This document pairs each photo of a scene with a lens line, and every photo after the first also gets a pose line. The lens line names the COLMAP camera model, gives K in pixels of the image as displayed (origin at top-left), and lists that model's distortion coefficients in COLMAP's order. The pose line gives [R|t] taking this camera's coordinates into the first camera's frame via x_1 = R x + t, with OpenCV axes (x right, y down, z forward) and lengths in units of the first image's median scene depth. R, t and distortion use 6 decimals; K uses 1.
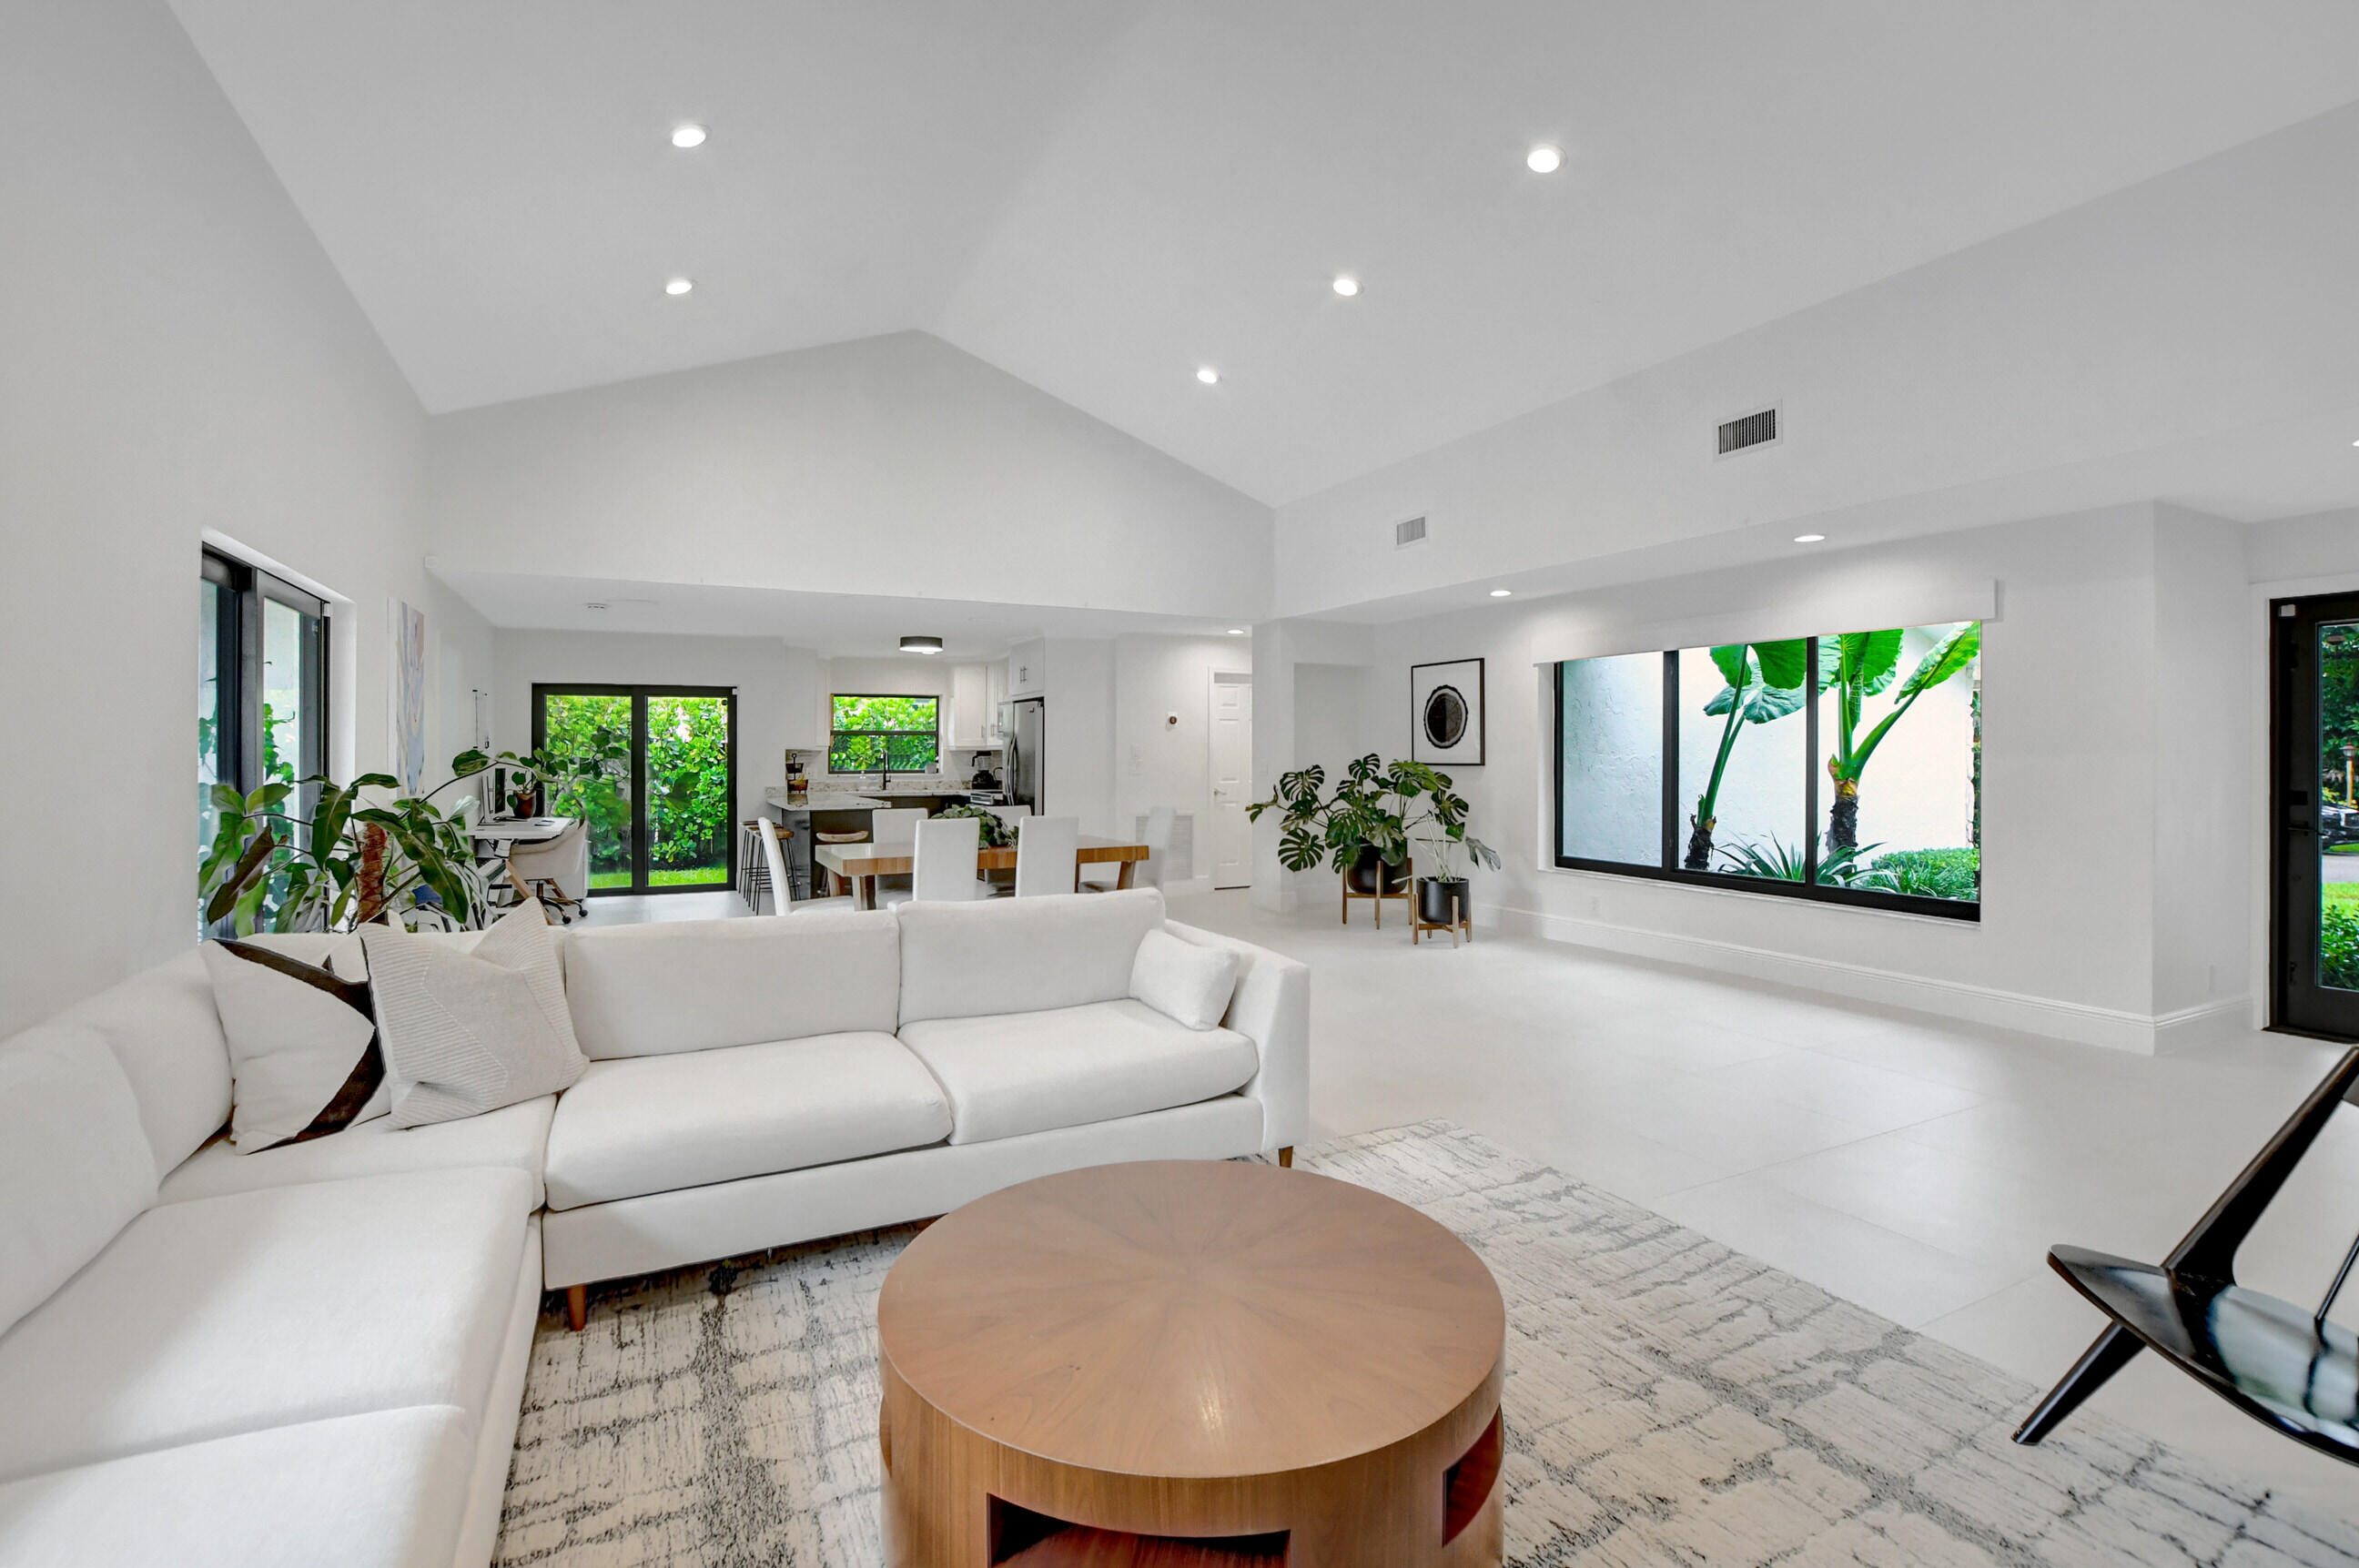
lens RADIAL K [[1077.9, 0, 1168.6], [0, 1077.9, 750.8], [0, 0, 1]] dist [-0.029748, 0.000007]
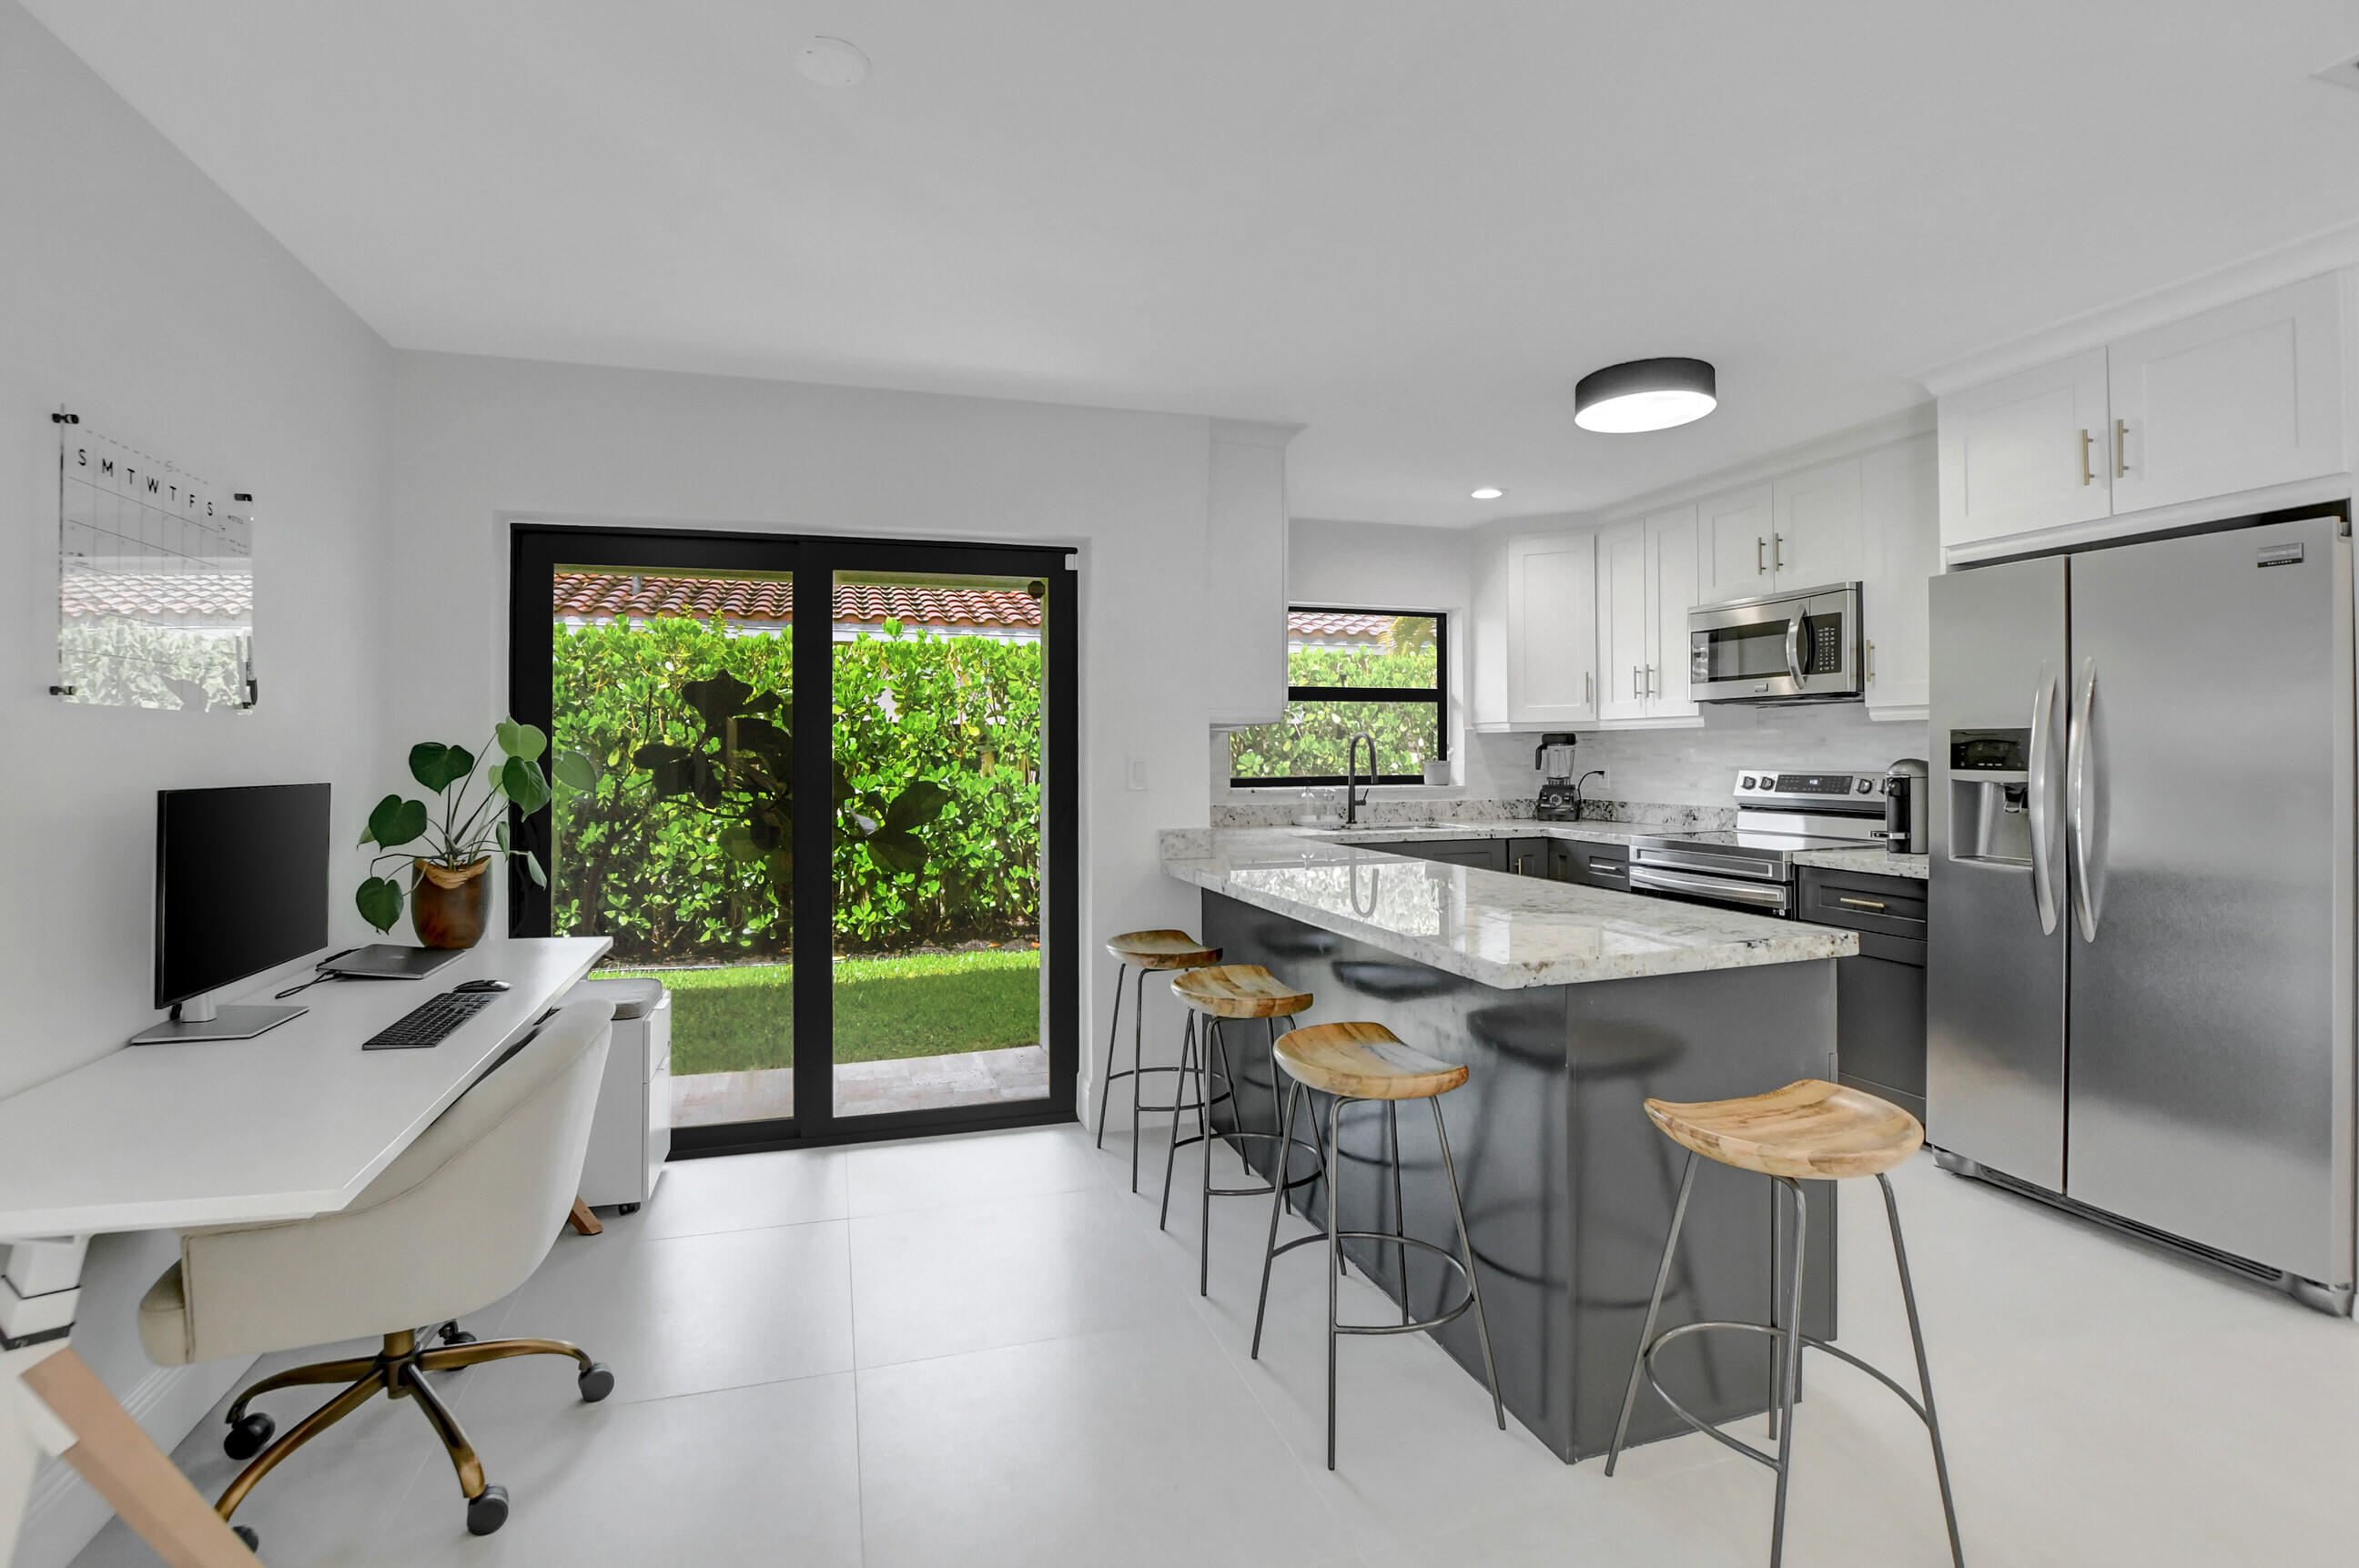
lens RADIAL K [[1077.9, 0, 1168.6], [0, 1077.9, 750.8], [0, 0, 1]] dist [-0.029748, 0.000007]
pose [[0.990419, 0.000491, -0.138095, -0.296103], [-0.000208, 0.999998, 0.002068, 0.006542], [0.138096, -0.002019, 0.990417, 0.598014]]
